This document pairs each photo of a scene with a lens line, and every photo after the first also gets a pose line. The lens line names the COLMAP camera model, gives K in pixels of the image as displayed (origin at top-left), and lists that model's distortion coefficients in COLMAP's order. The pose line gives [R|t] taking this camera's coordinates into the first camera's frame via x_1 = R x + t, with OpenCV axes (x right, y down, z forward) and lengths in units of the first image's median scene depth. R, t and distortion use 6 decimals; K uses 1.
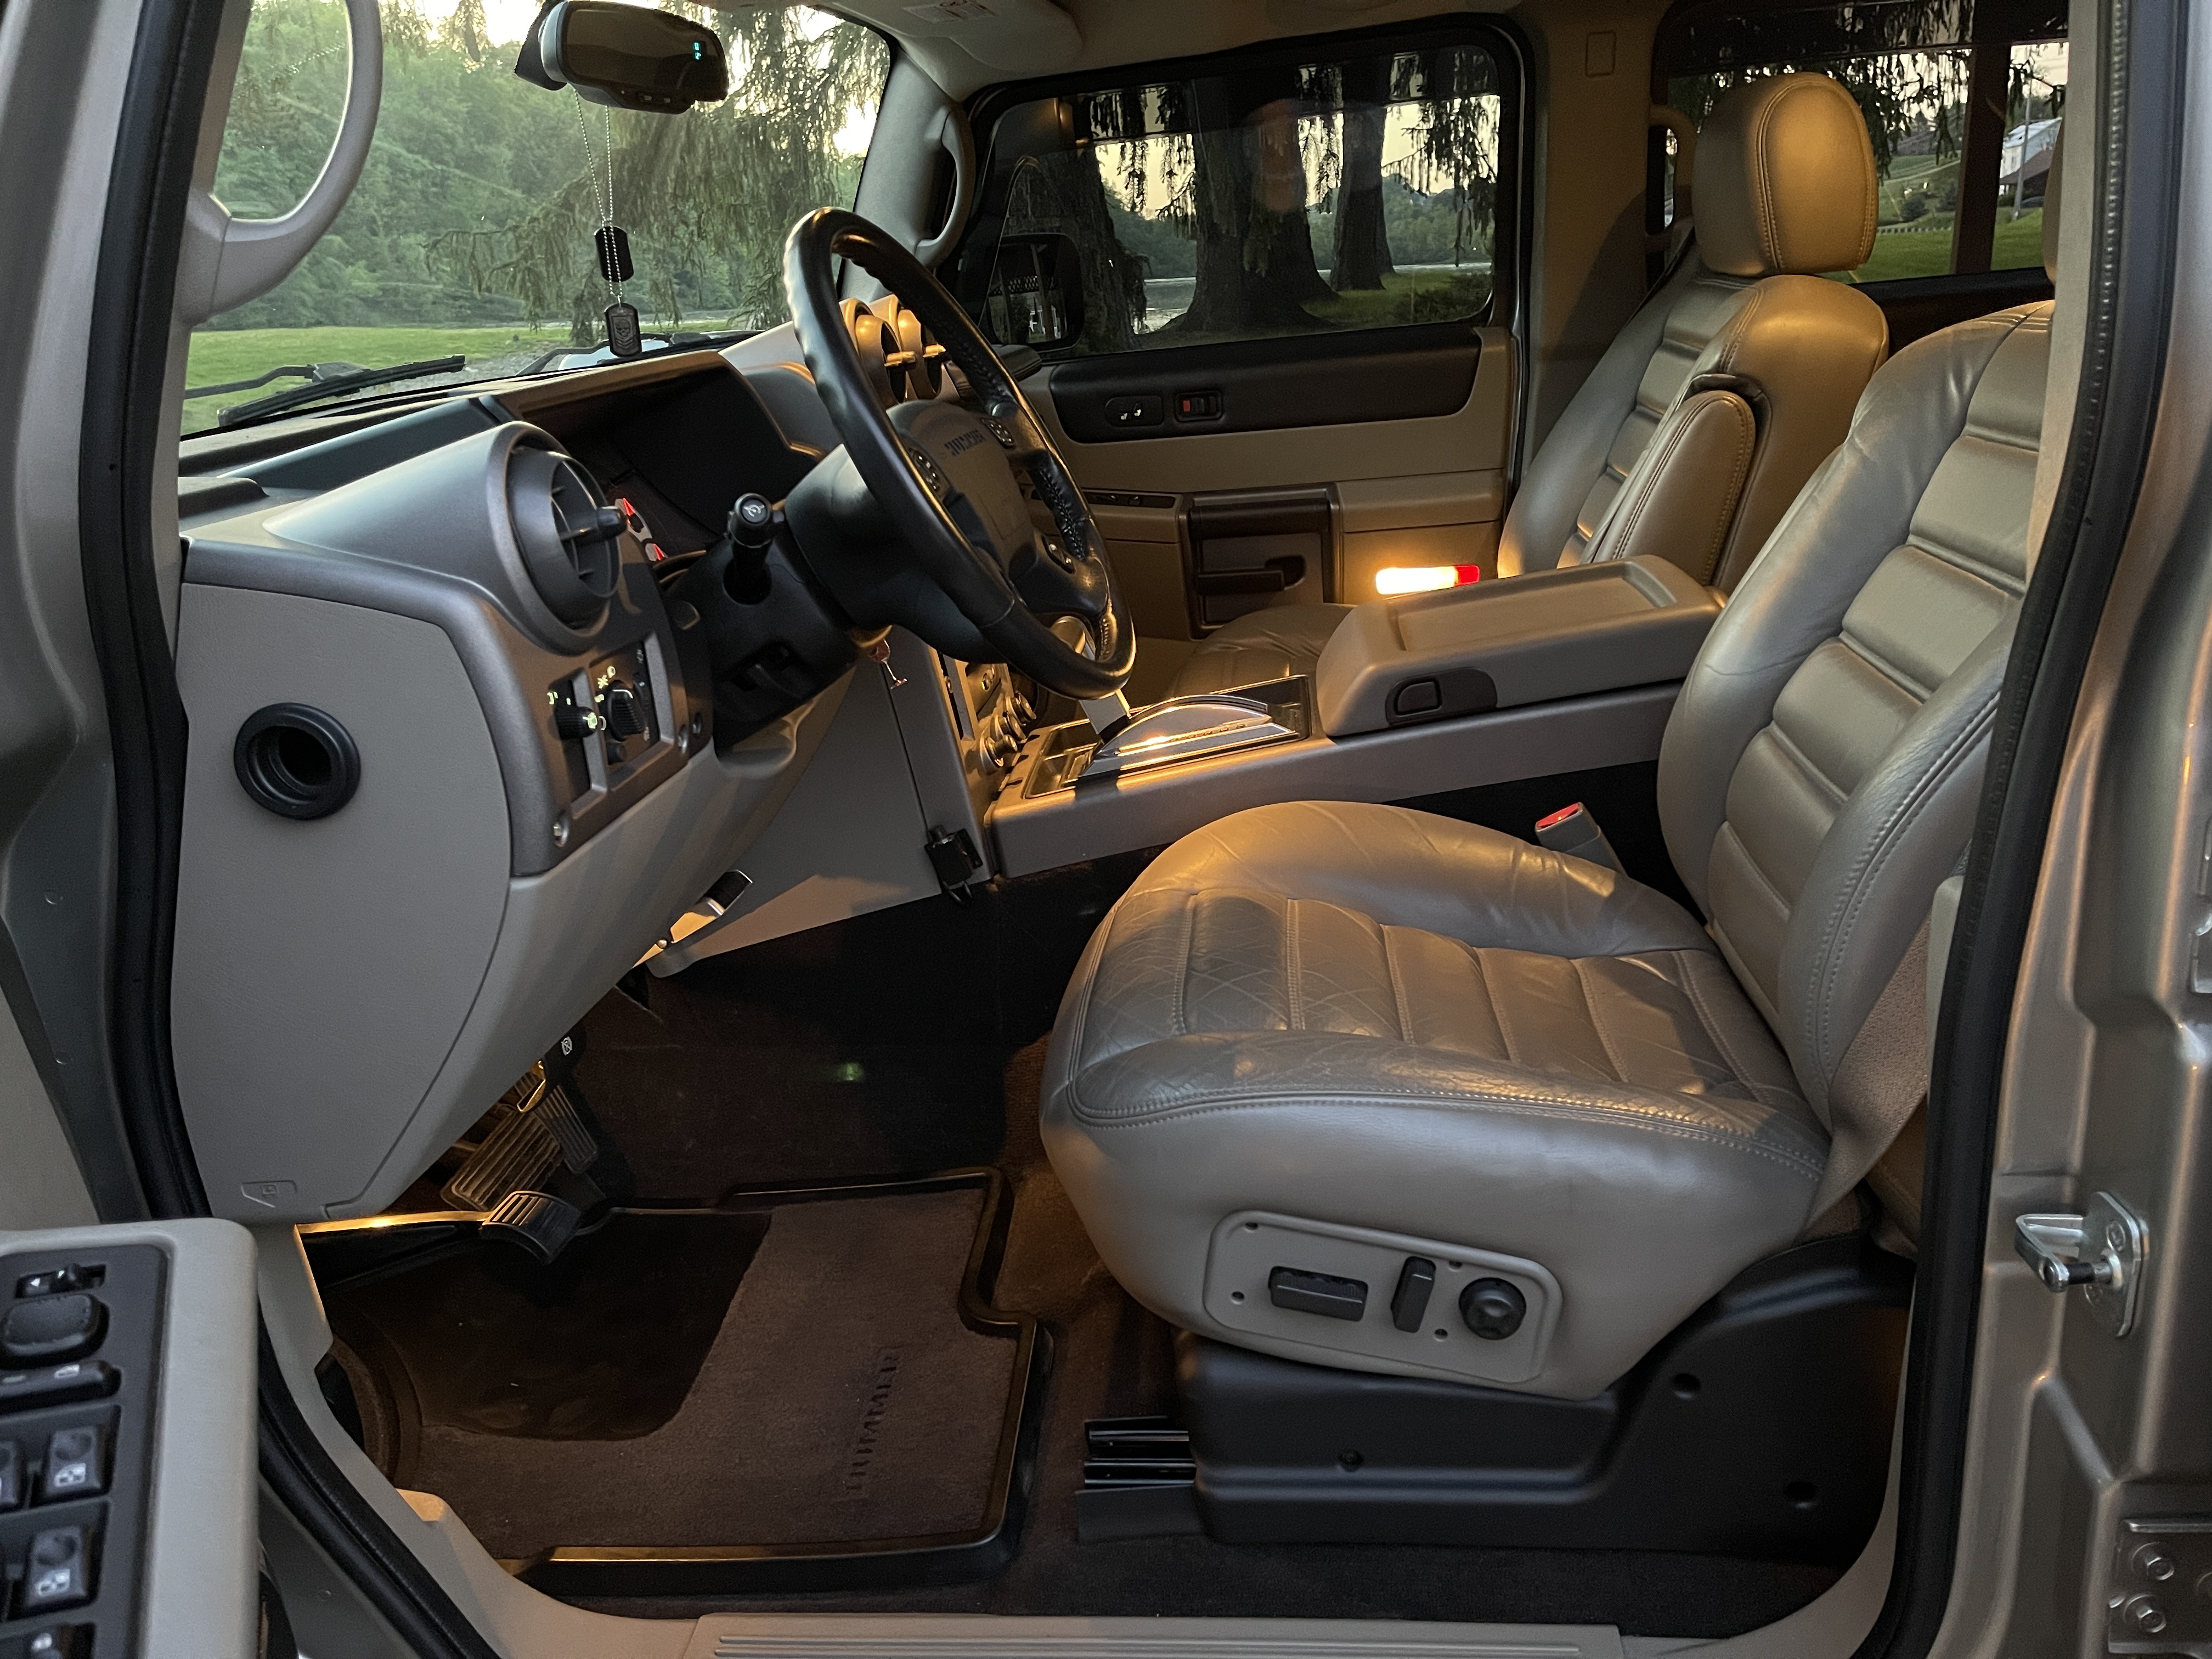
lens RADIAL K [[1660.9, 0, 1115.8], [0, 1660.9, 821.1], [0, 0, 1]] dist [0.112662, -0.141556]
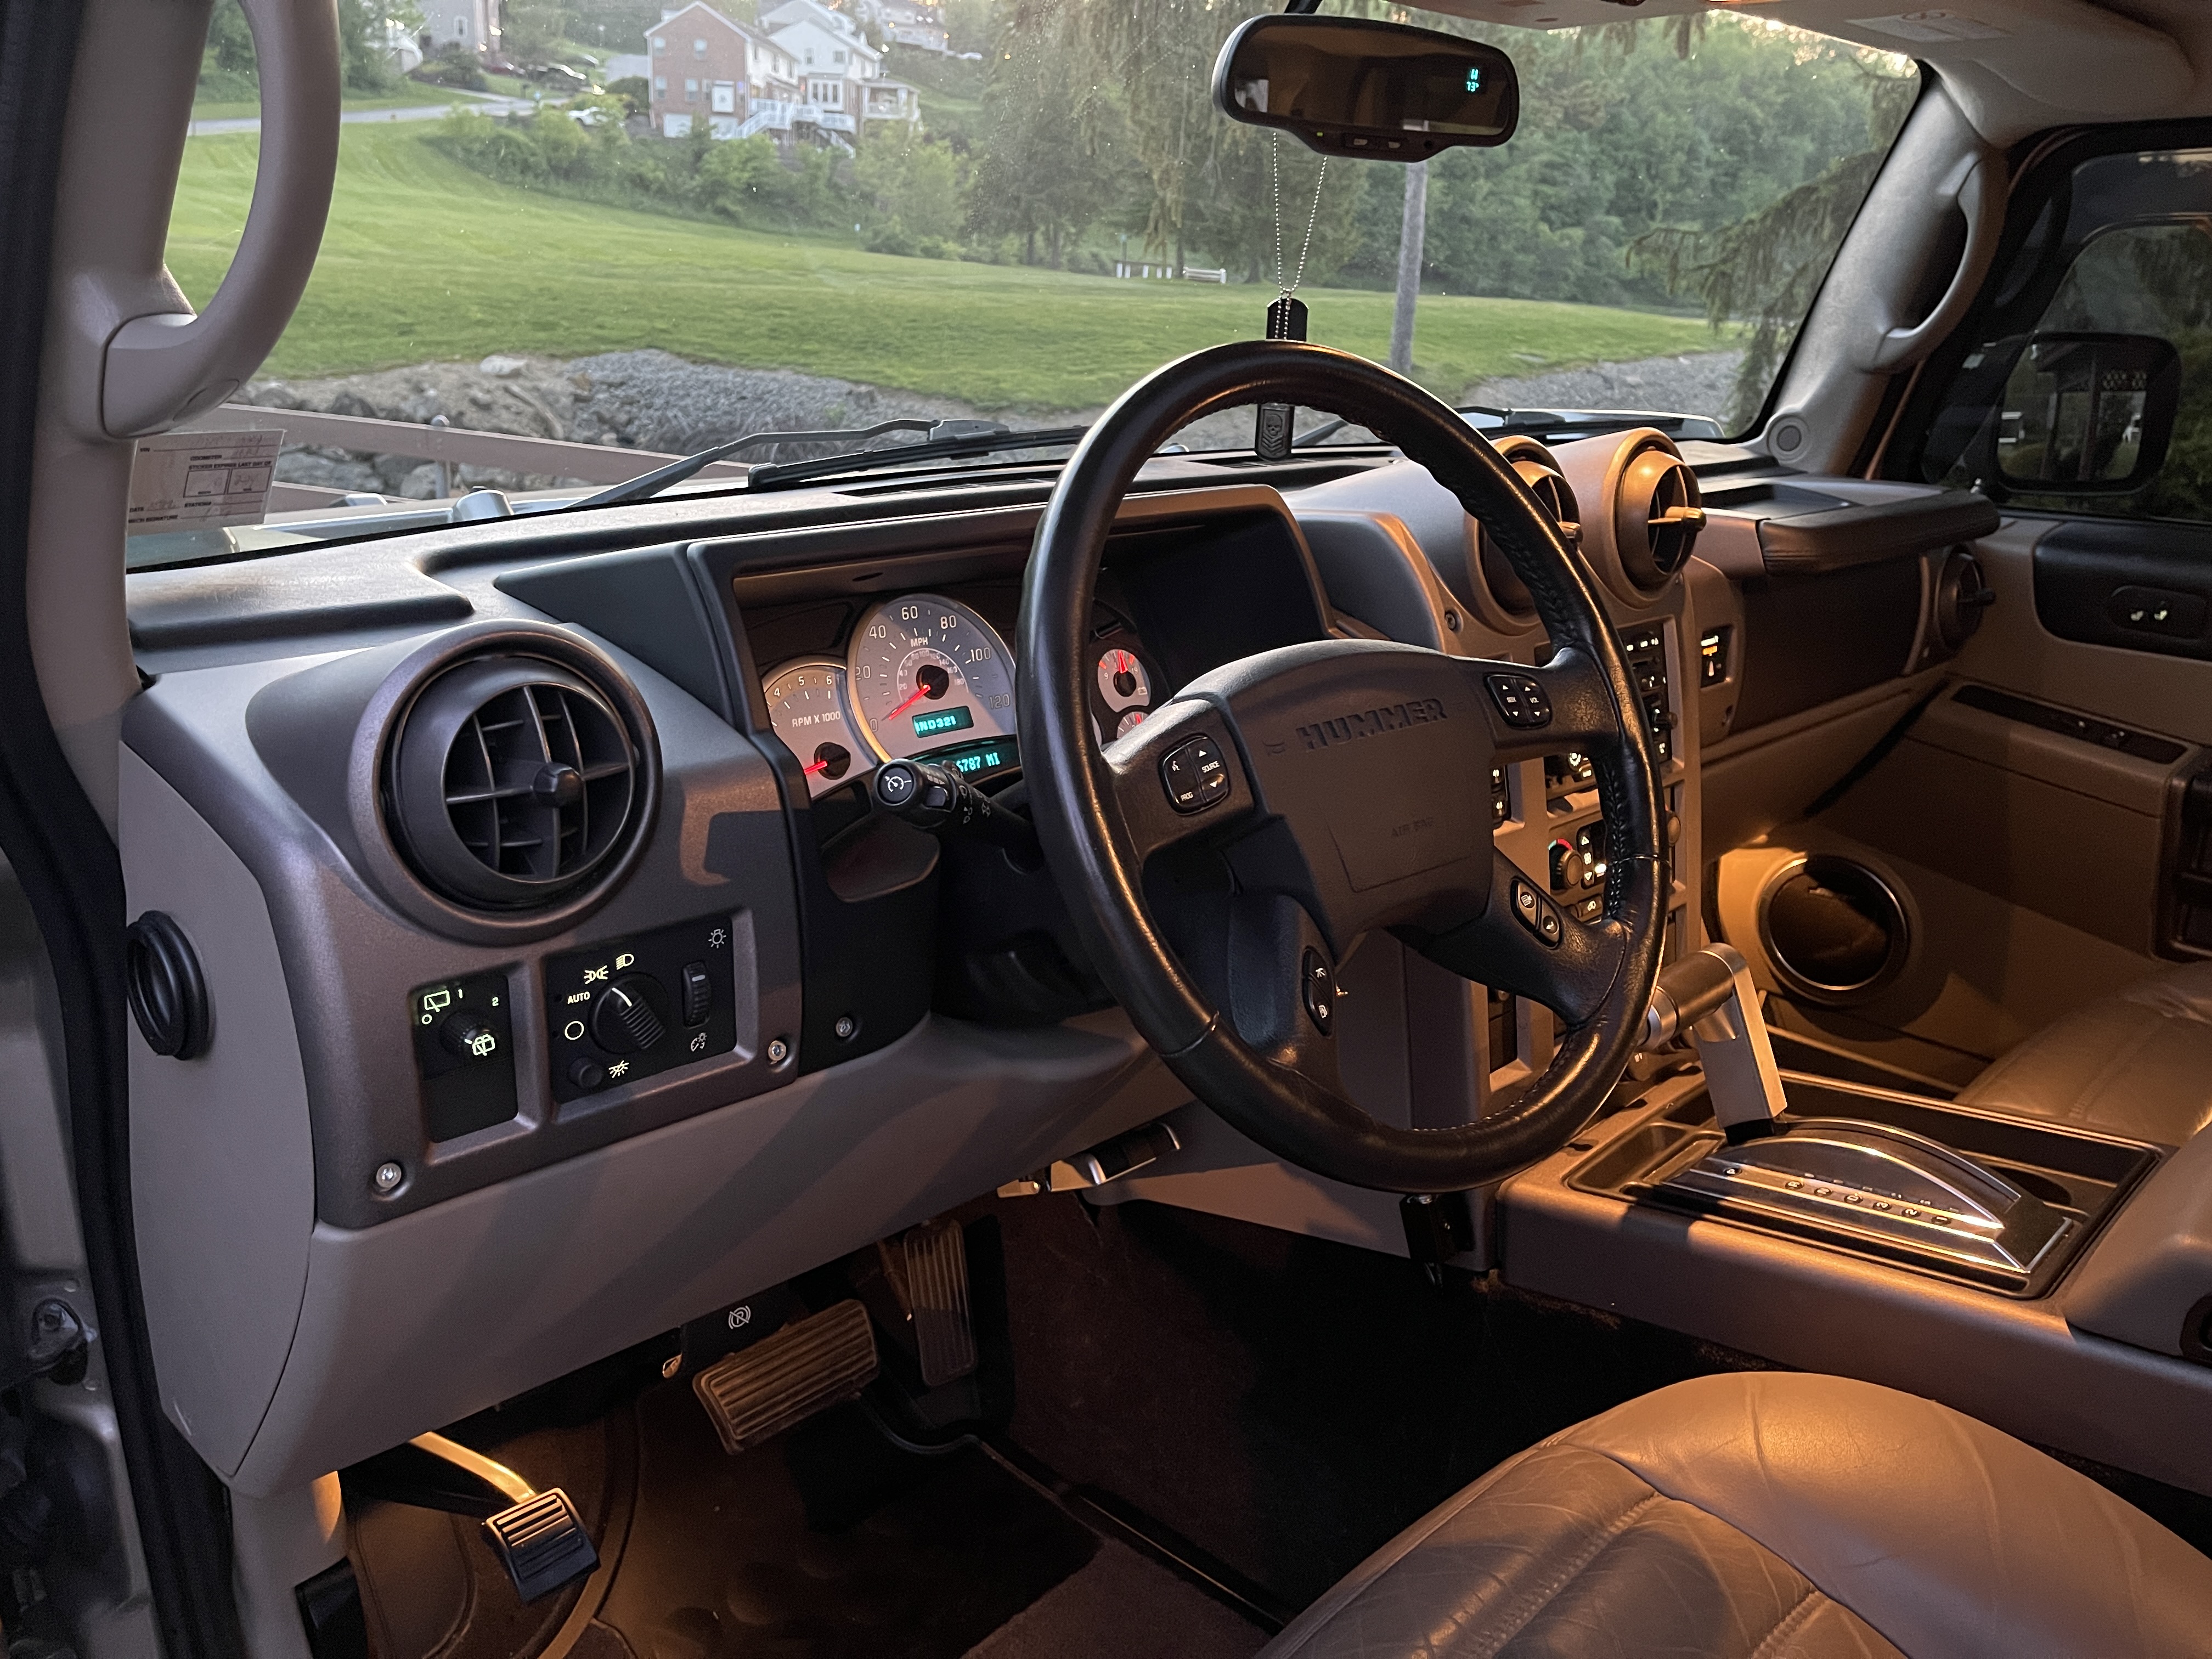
lens RADIAL K [[1672.6, 0, 1112.8], [0, 1672.6, 820.1], [0, 0, 1]] dist [0.062960, -0.067878]
pose [[0.767515, 0.287996, -0.572695, 0.113414], [-0.285043, 0.953542, 0.097506, -0.124451], [0.574170, 0.088405, 0.813949, 0.240619]]
